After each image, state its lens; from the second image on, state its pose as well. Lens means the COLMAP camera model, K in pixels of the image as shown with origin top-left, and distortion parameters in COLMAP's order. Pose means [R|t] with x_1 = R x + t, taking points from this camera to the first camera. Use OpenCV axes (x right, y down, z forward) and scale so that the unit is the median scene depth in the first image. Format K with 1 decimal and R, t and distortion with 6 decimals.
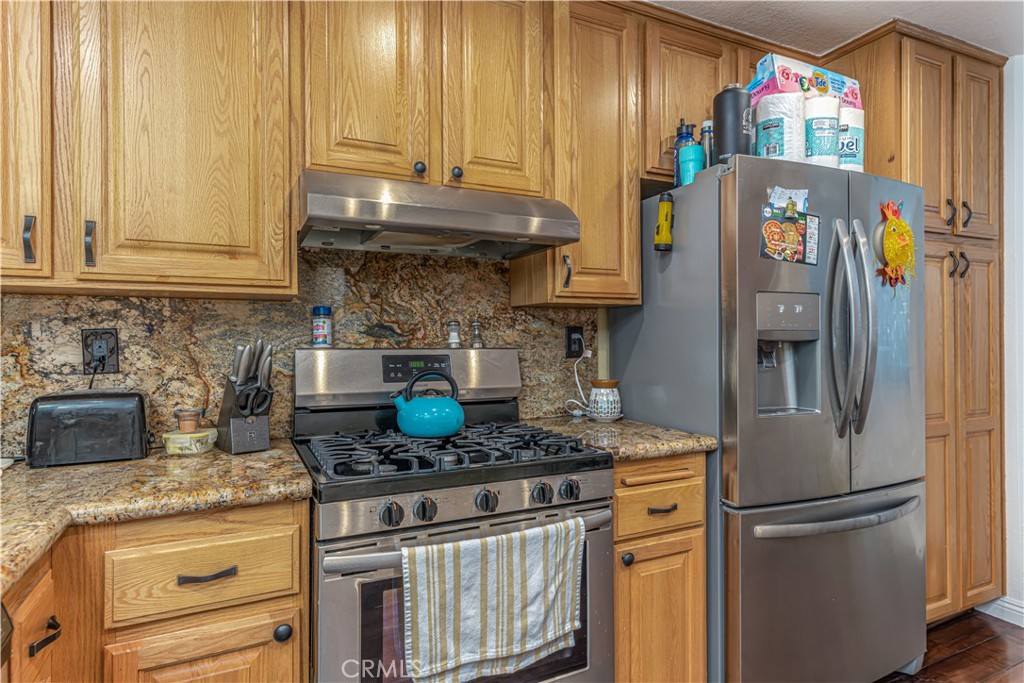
lens RADIAL K [[567.1, 0, 516.5], [0, 567.1, 334.7], [0, 0, 1]] dist [0.012612, -0.002325]
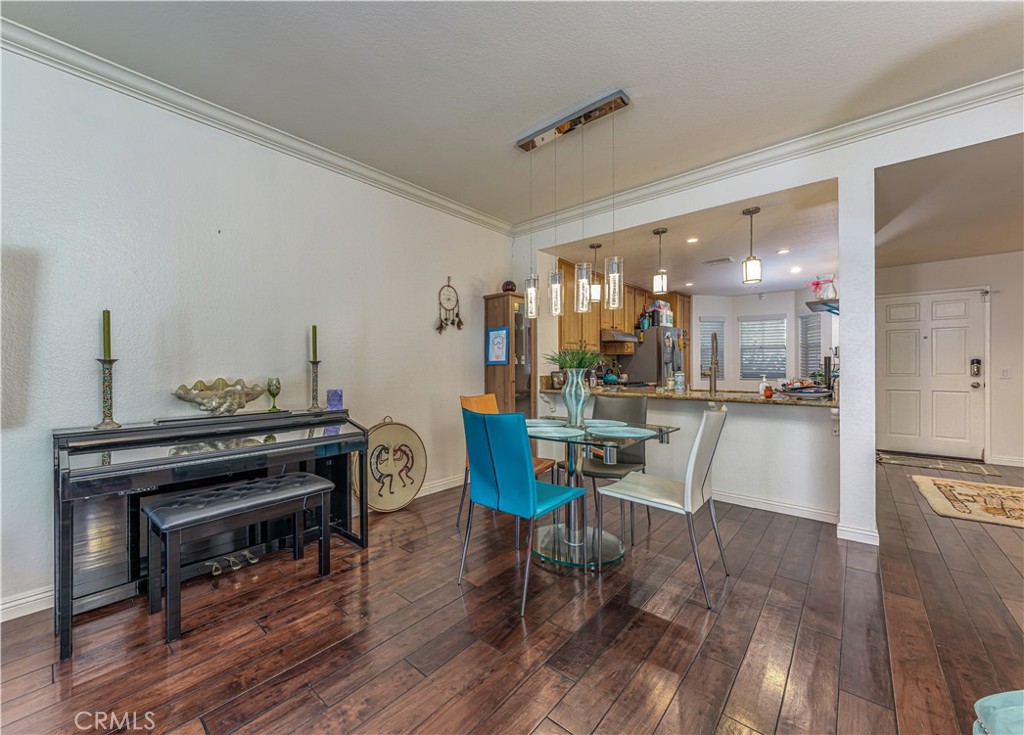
lens RADIAL K [[402.5, 0, 497.4], [0, 402.5, 364.2], [0, 0, 1]] dist [0.000836, 0.000092]
pose [[0.929357, 0.000342, 0.369181, -2.175927], [-0.000753, 0.999999, 0.000970, 0.020325], [-0.369181, -0.001180, 0.929357, -1.695238]]
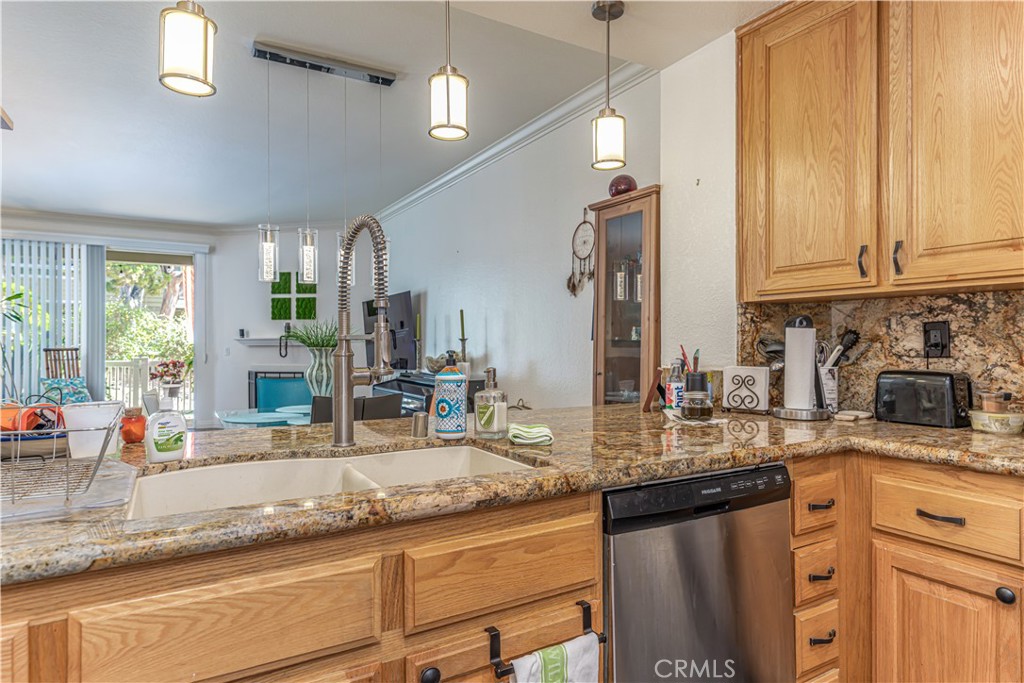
lens RADIAL K [[589.7, 0, 522.4], [0, 589.7, 345.0], [0, 0, 1]] dist [0.008623, -0.002714]
pose [[0.082096, 0.006938, -0.996600, 0.427793], [0.008445, 0.999935, 0.007657, 0.021039], [0.996589, -0.009045, 0.082032, -0.001938]]
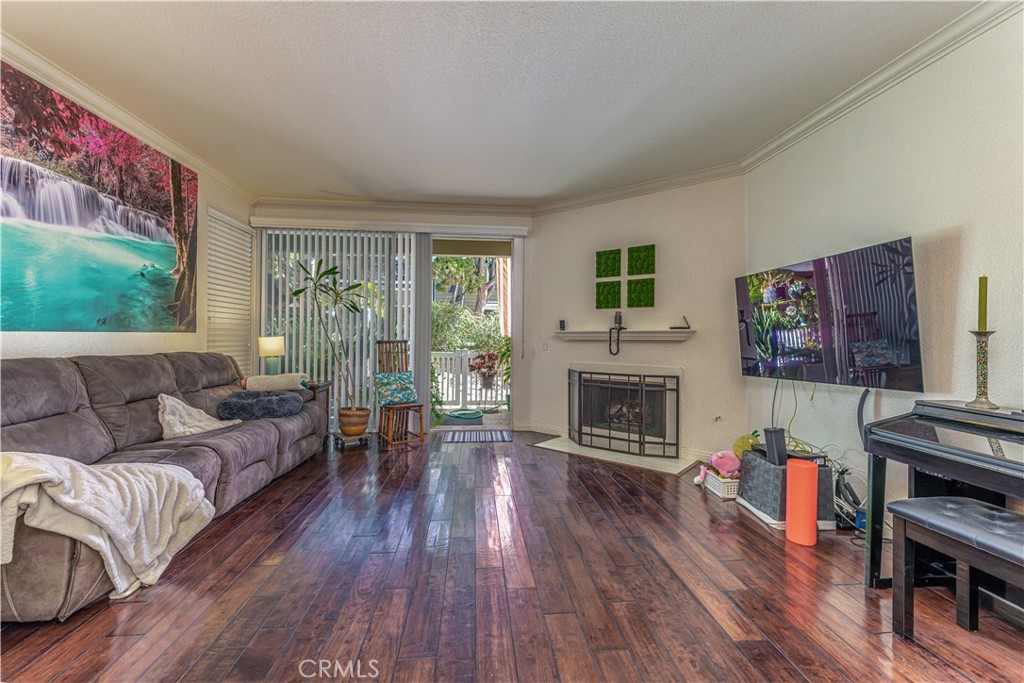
lens RADIAL K [[442.7, 0, 517.3], [0, 442.7, 335.1], [0, 0, 1]] dist [0.009482, -0.000923]
pose [[-0.352985, -0.001417, -0.935628, -1.339485], [0.000998, 0.999998, -0.001890, 0.019440], [0.935628, -0.001601, -0.352983, -0.973498]]
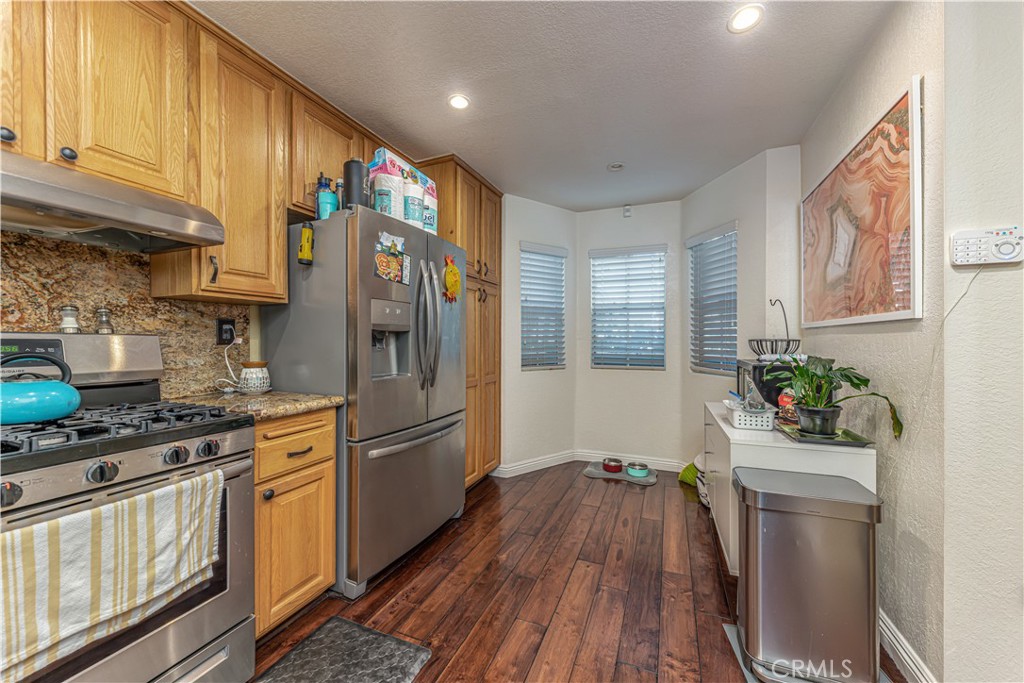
lens RADIAL K [[375.7, 0, 517.6], [0, 375.7, 342.8], [0, 0, 1]] dist [-0.001903, 0.000978]
pose [[0.748152, 0.001834, 0.663525, 0.046094], [-0.008568, 0.999940, 0.006897, 0.032662], [-0.663472, -0.010845, 0.748123, -0.015831]]
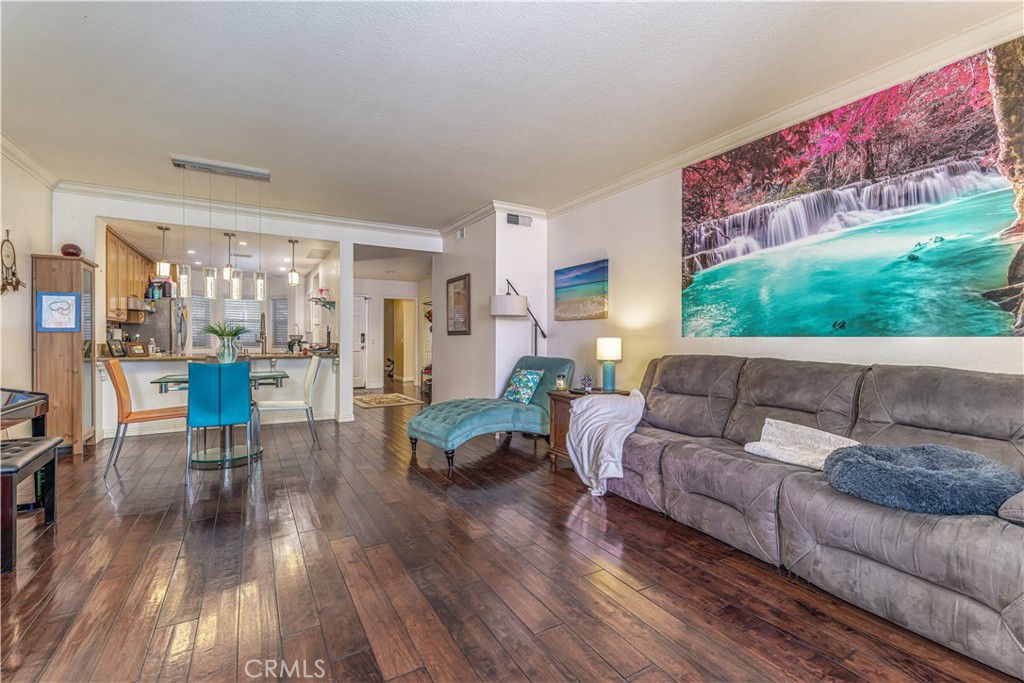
lens RADIAL K [[442.7, 0, 510.6], [0, 442.7, 346.0], [0, 0, 1]] dist [0.009482, -0.000923]
pose [[-0.074732, -0.016693, 0.997064, -3.934538], [-0.014876, 0.999767, 0.015623, 0.028282], [-0.997093, -0.013665, -0.074963, -1.800515]]
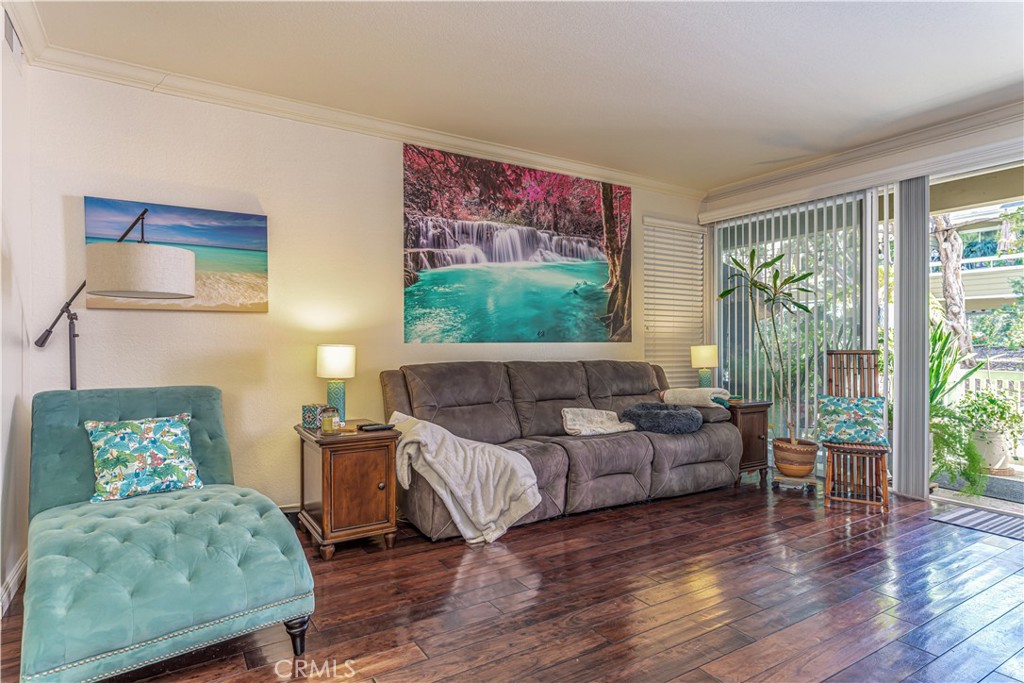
lens RADIAL K [[567.1, 0, 527.8], [0, 567.1, 347.9], [0, 0, 1]] dist [0.012612, -0.002325]
pose [[-0.994137, 0.005647, -0.107983, -2.040338], [0.005773, 0.999983, -0.000858, 0.029891], [0.107977, -0.001476, -0.994152, -0.391696]]
